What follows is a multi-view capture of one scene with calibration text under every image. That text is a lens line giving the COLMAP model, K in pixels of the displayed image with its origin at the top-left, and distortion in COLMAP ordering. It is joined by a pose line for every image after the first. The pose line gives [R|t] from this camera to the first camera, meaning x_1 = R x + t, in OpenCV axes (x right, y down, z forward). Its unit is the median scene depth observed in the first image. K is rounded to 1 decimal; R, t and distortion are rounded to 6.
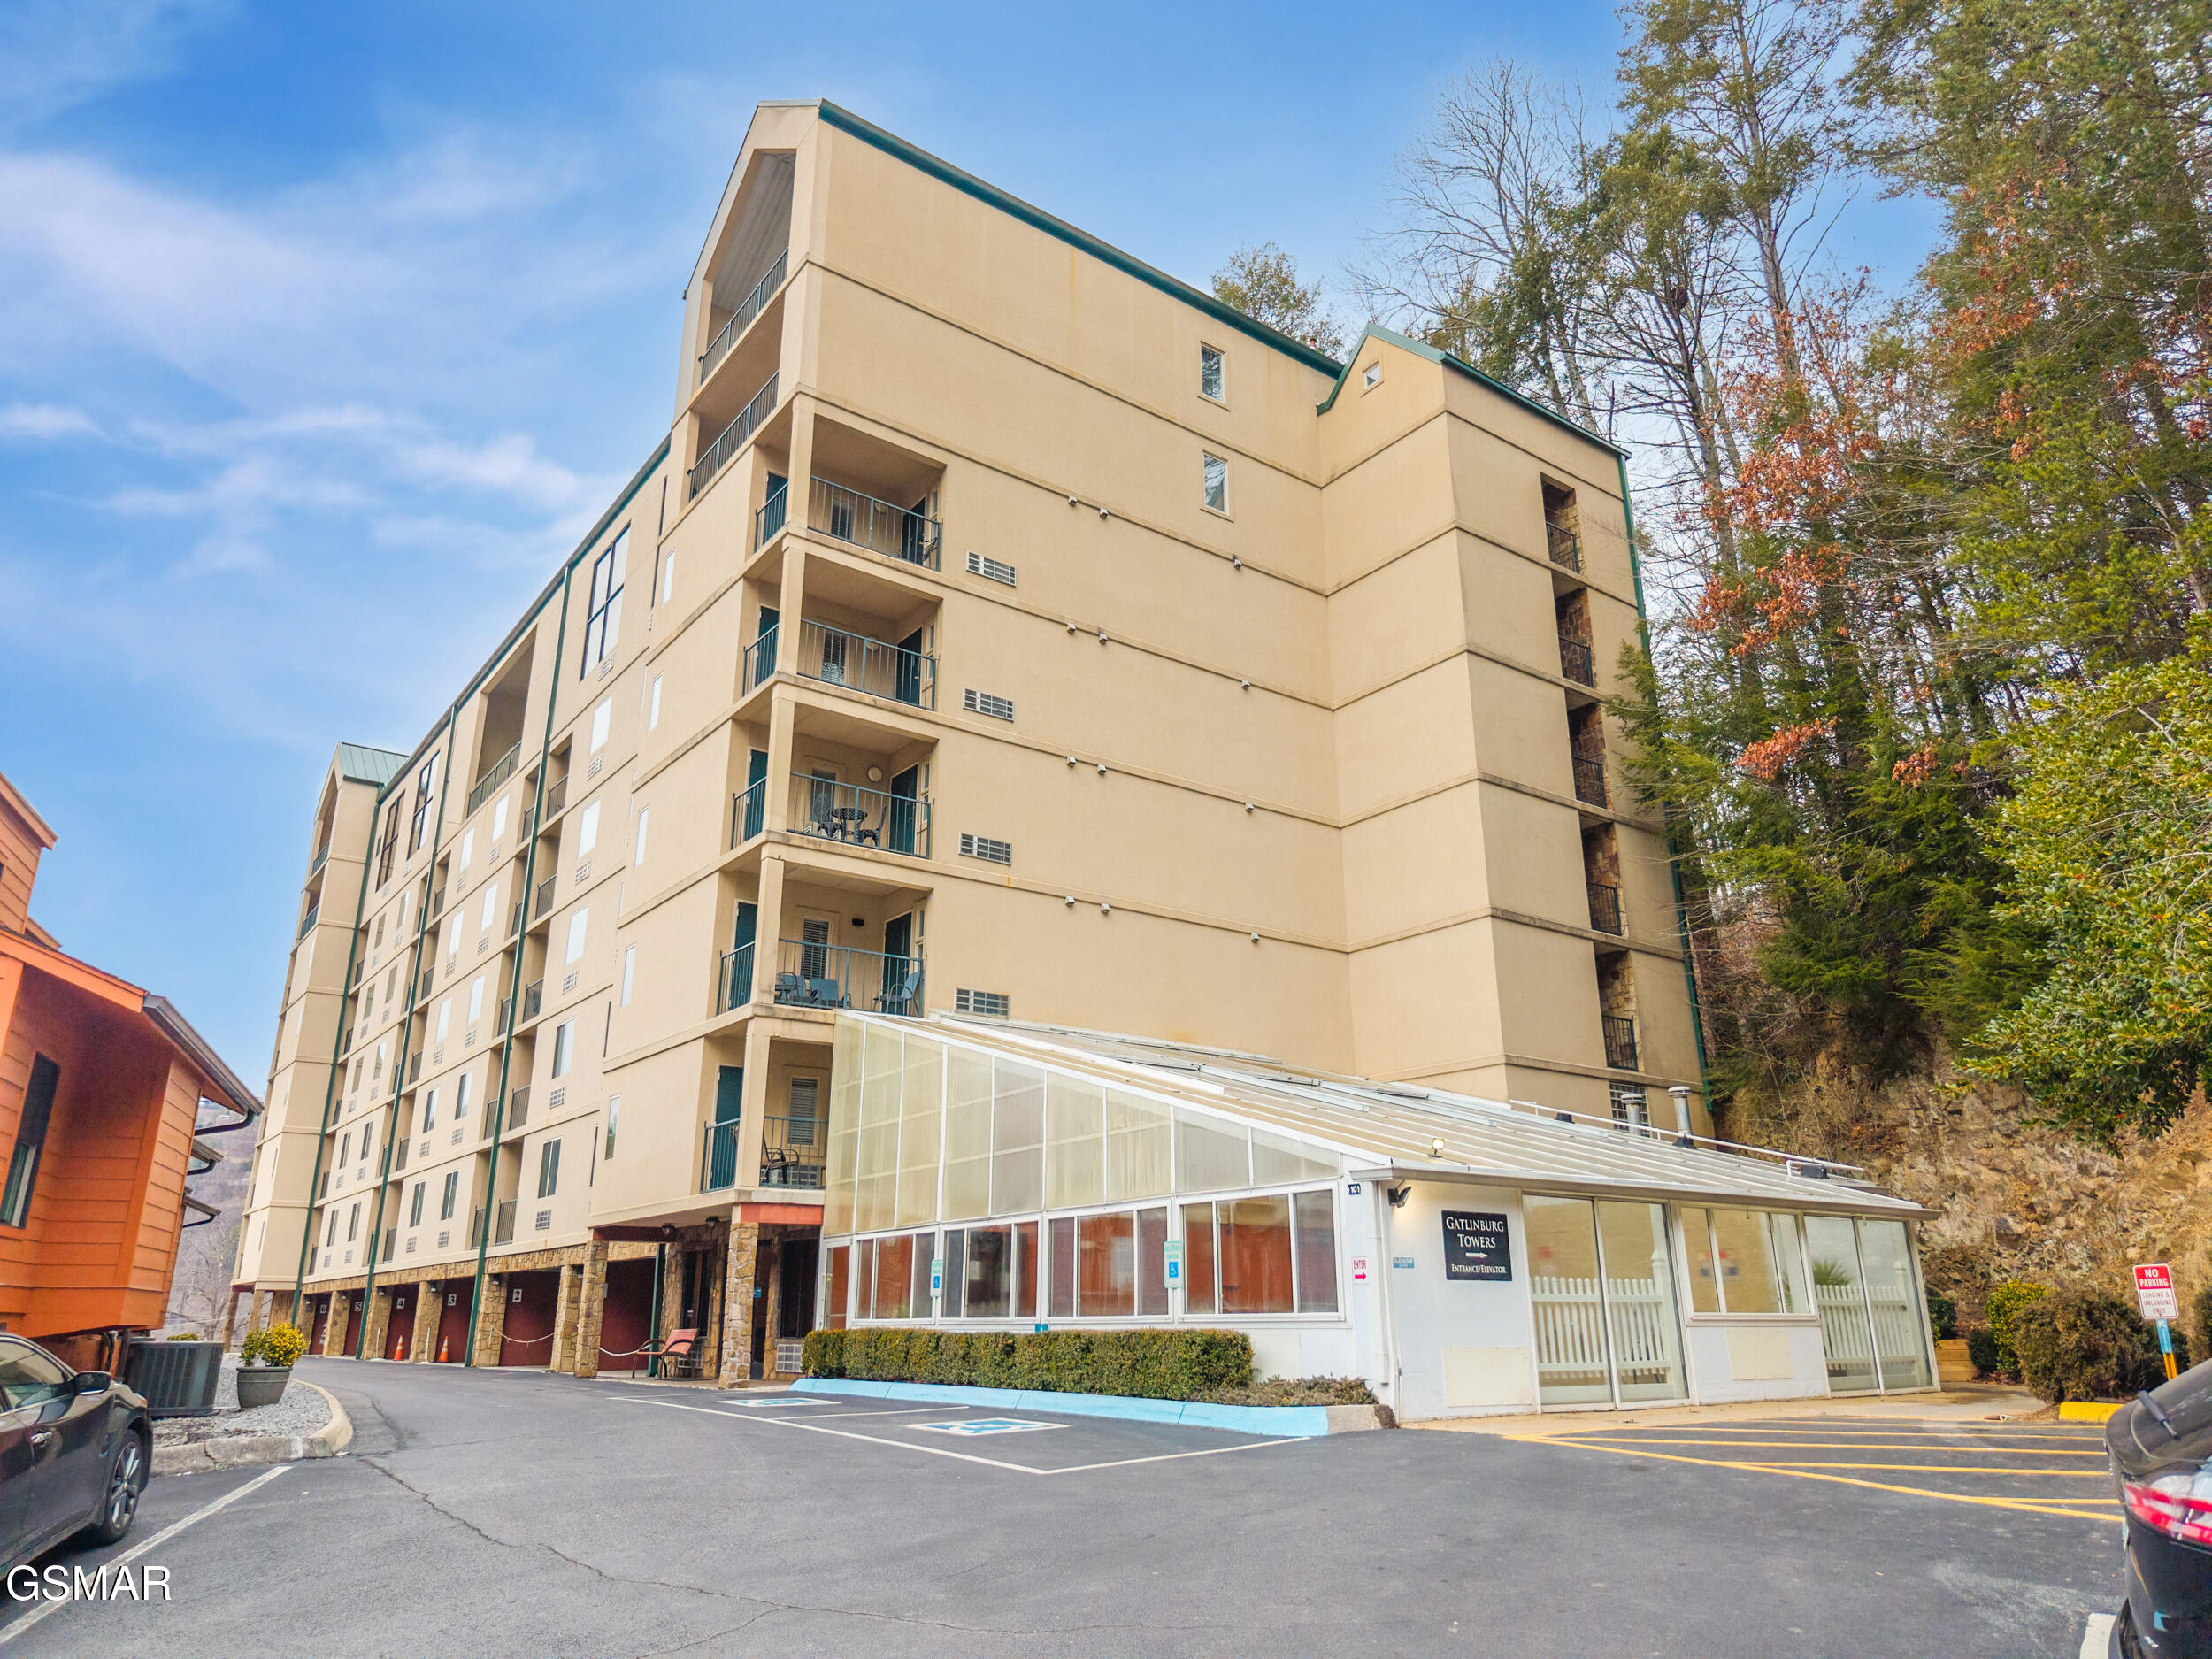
lens RADIAL K [[1491.6, 0, 1112.2], [0, 1491.6, 825.6], [0, 0, 1]] dist [0.050024, -0.071147]
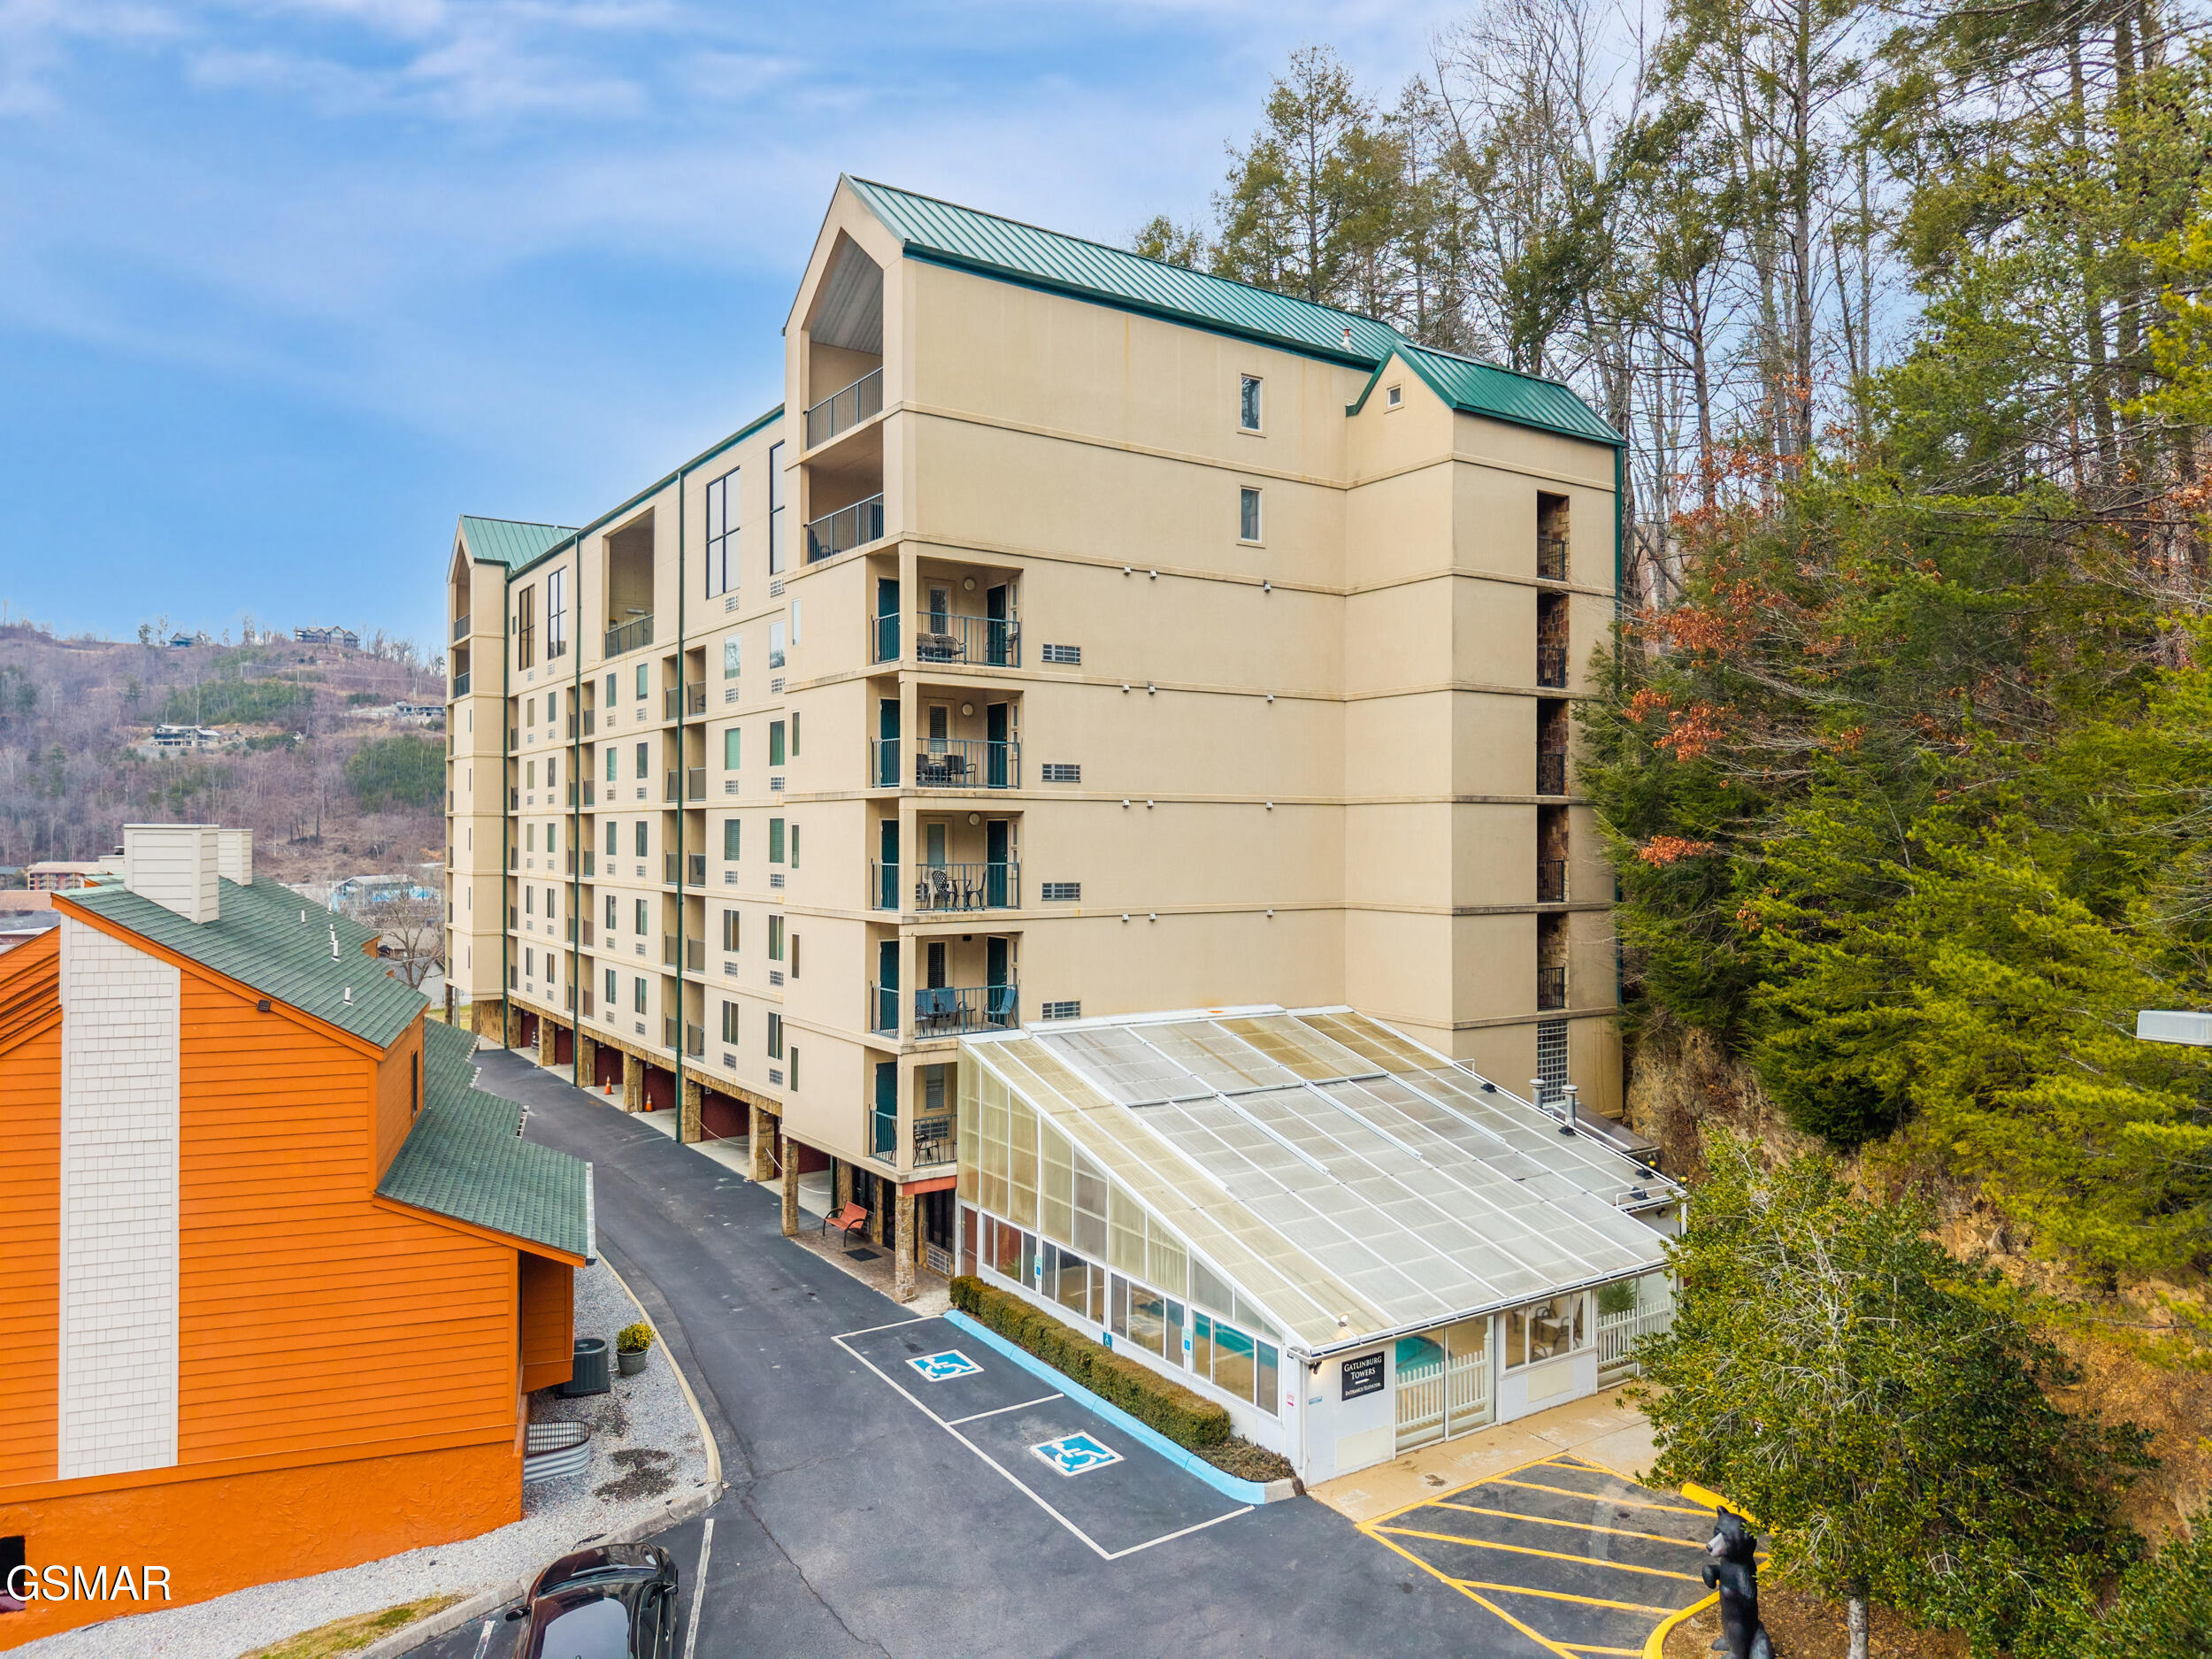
lens RADIAL K [[1497.3, 0, 1106.0], [0, 1497.3, 829.5], [0, 0, 1]] dist [0.035547, -0.027020]
pose [[0.999022, 0.007515, -0.043564, 0.012579], [0.006483, 0.949886, 0.312531, -0.485177], [0.043729, -0.312508, 0.948908, -0.251889]]
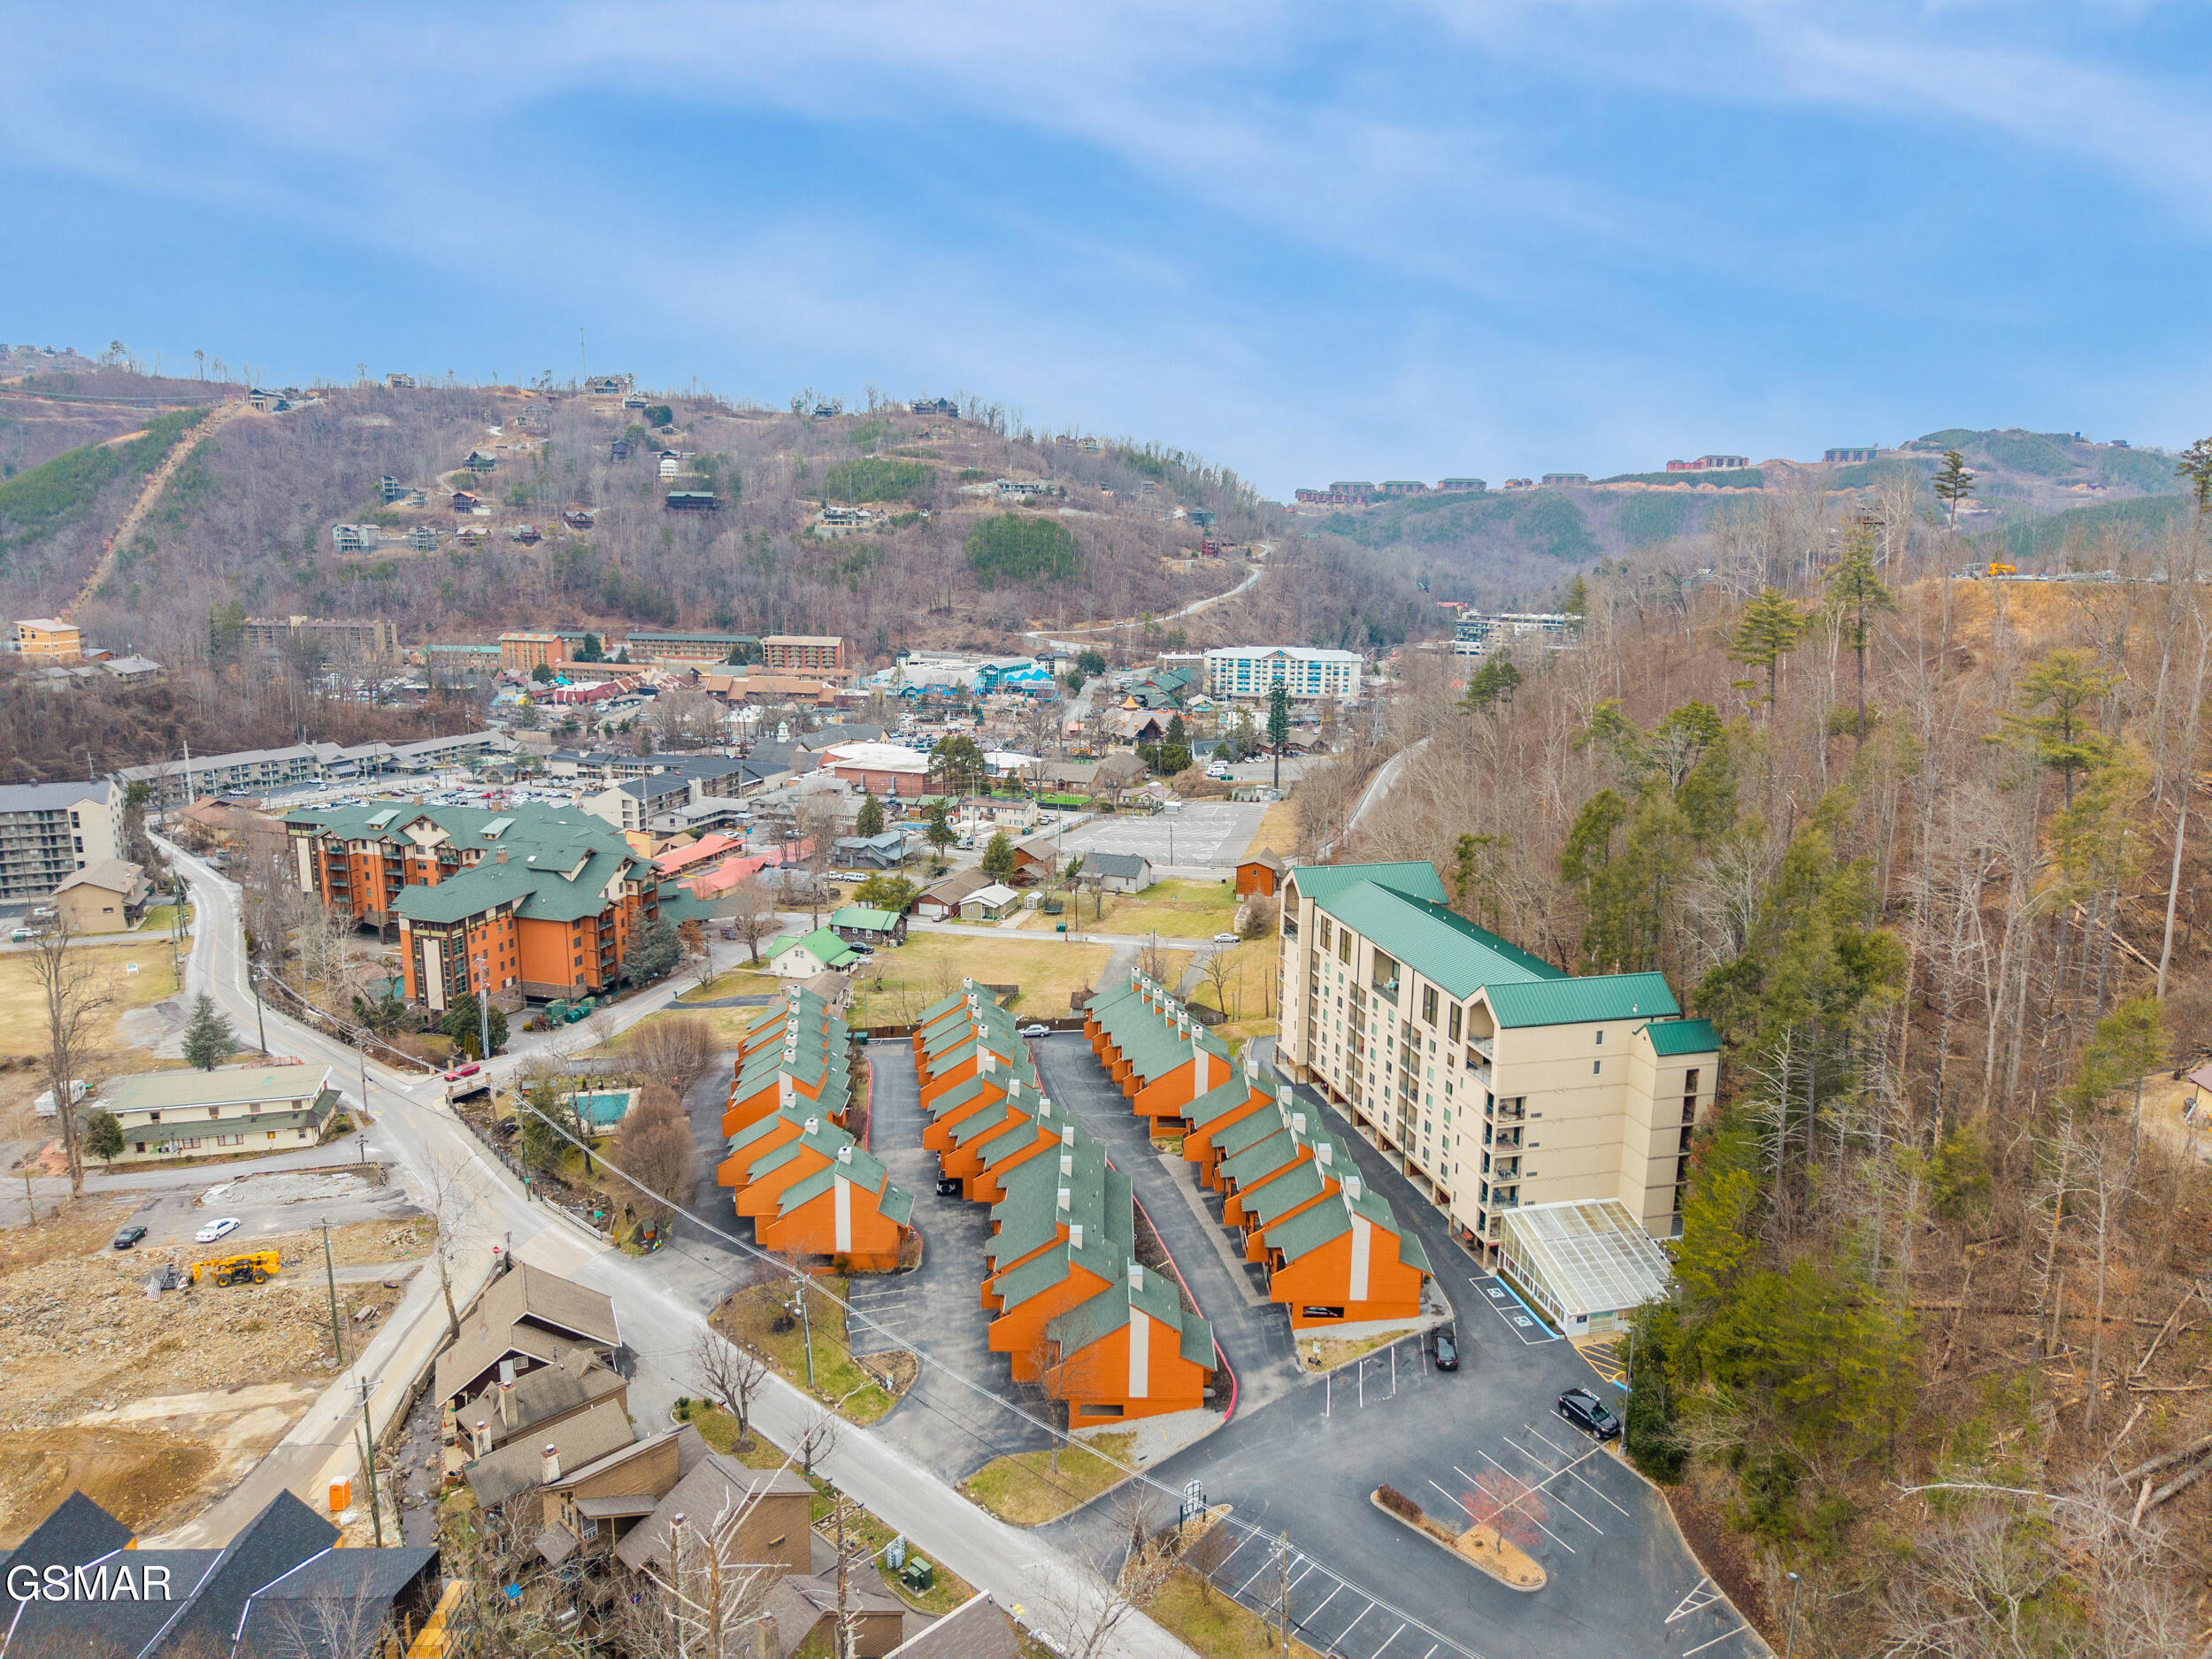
lens RADIAL K [[1530.0, 0, 1078.7], [0, 1530.0, 828.8], [0, 0, 1]] dist [0.004384, -0.000327]
pose [[0.924711, 0.093886, -0.368909, 0.321400], [0.107651, 0.865054, 0.489992, -3.990426], [0.365130, -0.492815, 0.789819, -3.314269]]
